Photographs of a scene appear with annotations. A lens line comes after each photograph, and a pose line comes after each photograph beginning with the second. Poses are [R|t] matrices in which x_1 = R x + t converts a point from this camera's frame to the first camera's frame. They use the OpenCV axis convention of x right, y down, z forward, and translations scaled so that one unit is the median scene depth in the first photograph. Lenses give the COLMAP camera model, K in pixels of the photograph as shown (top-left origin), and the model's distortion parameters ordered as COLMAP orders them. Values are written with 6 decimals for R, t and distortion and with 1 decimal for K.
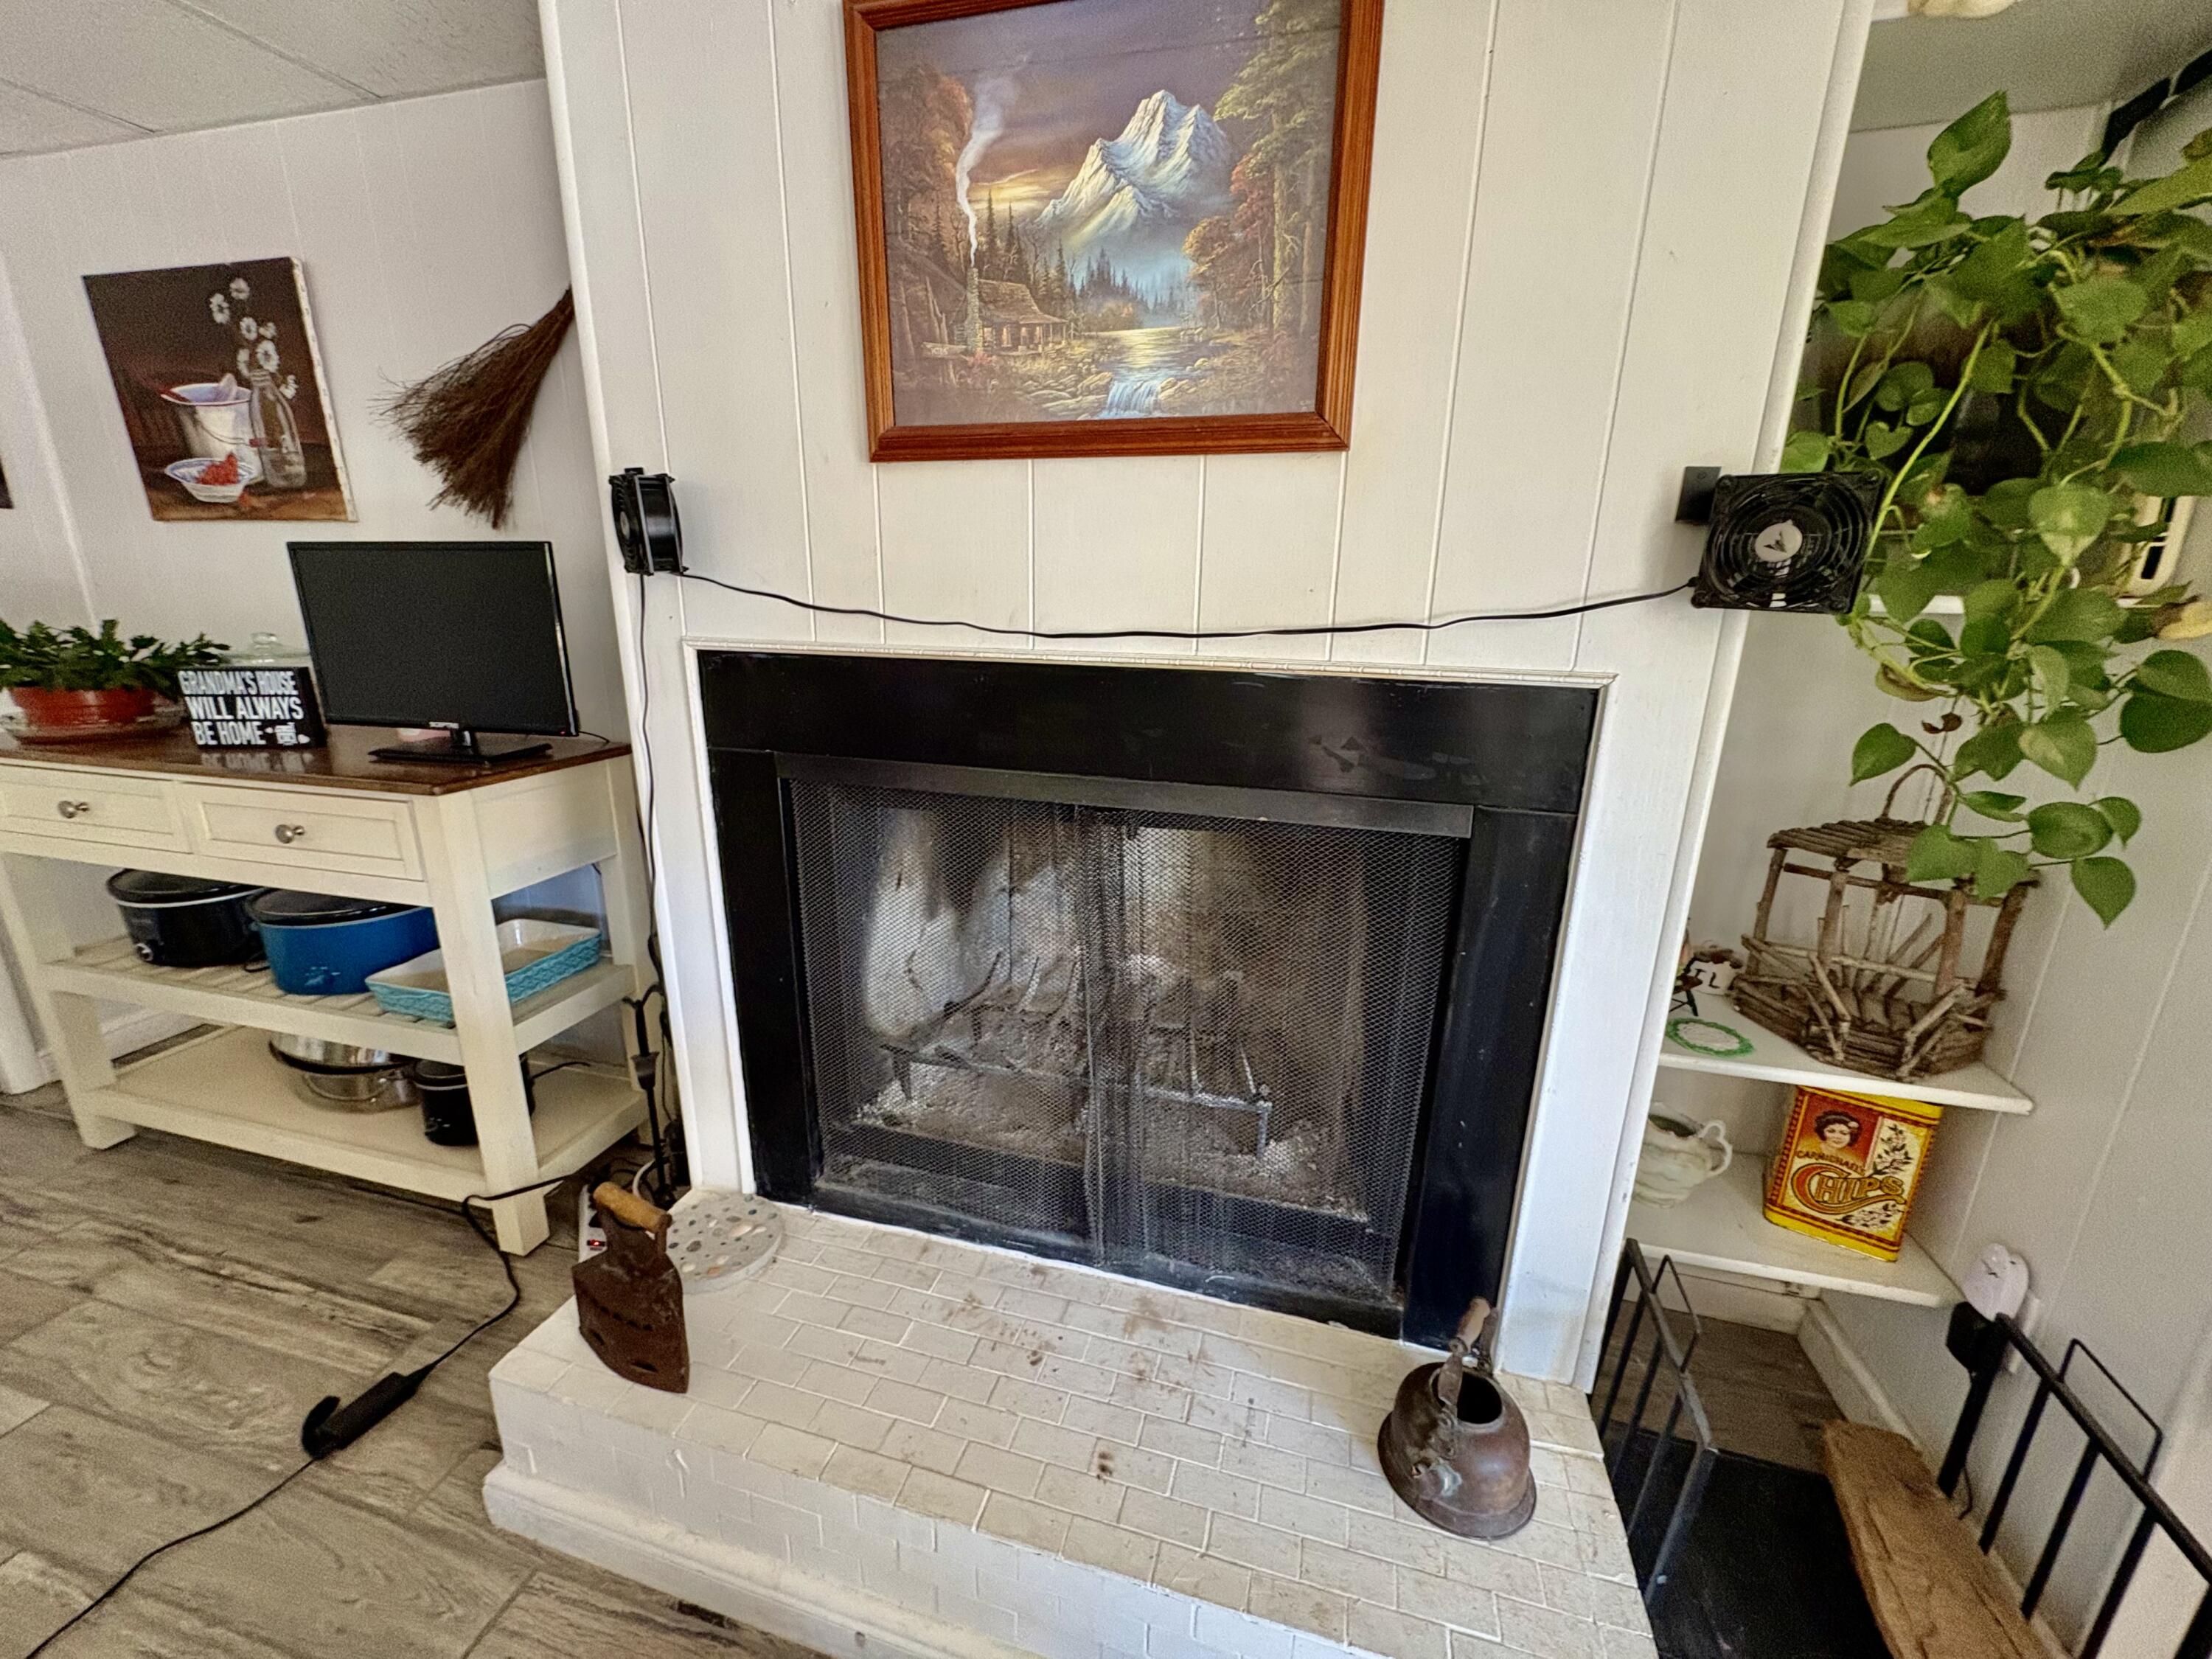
lens RADIAL K [[886.0, 0, 1108.1], [0, 886.0, 838.0], [0, 0, 1]] dist [0.001609, 0.000177]
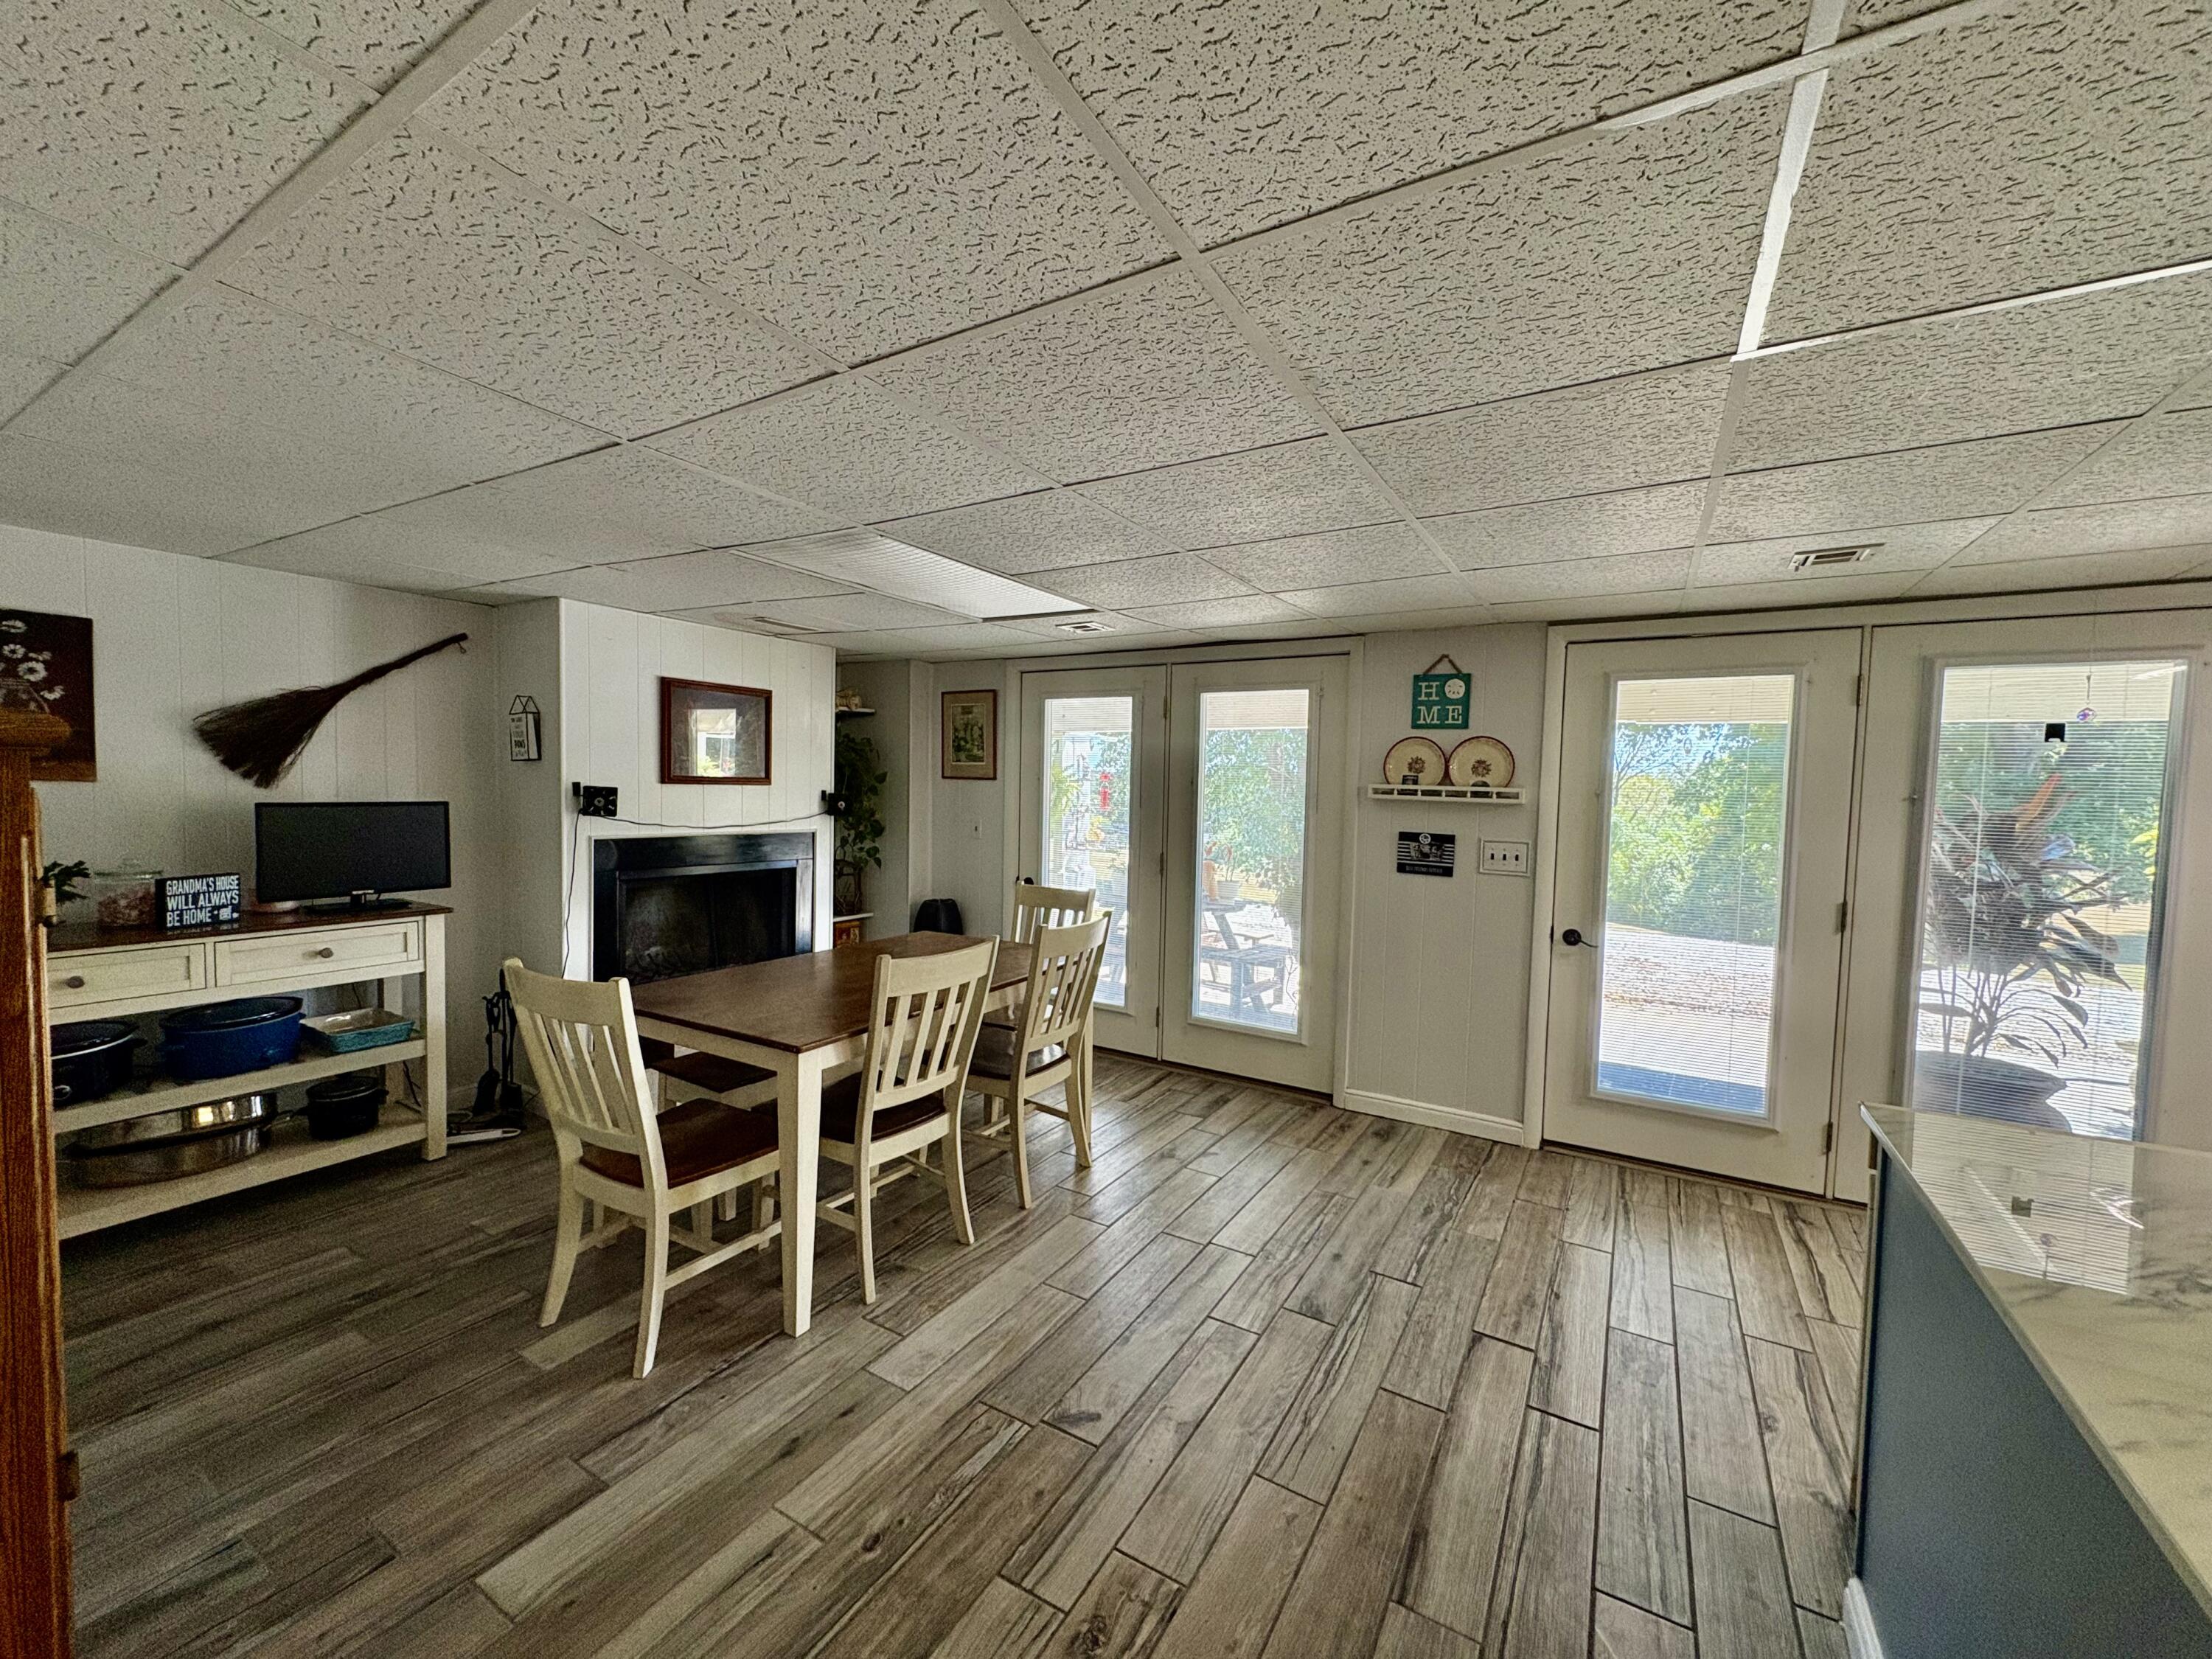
lens RADIAL K [[886.0, 0, 1122.7], [0, 886.0, 830.9], [0, 0, 1]] dist [0.001609, 0.000177]
pose [[0.248575, -0.056355, 0.966972, -2.128228], [0.241493, 0.970387, -0.005525, 0.148946], [-0.938025, 0.234890, 0.254823, -1.044946]]
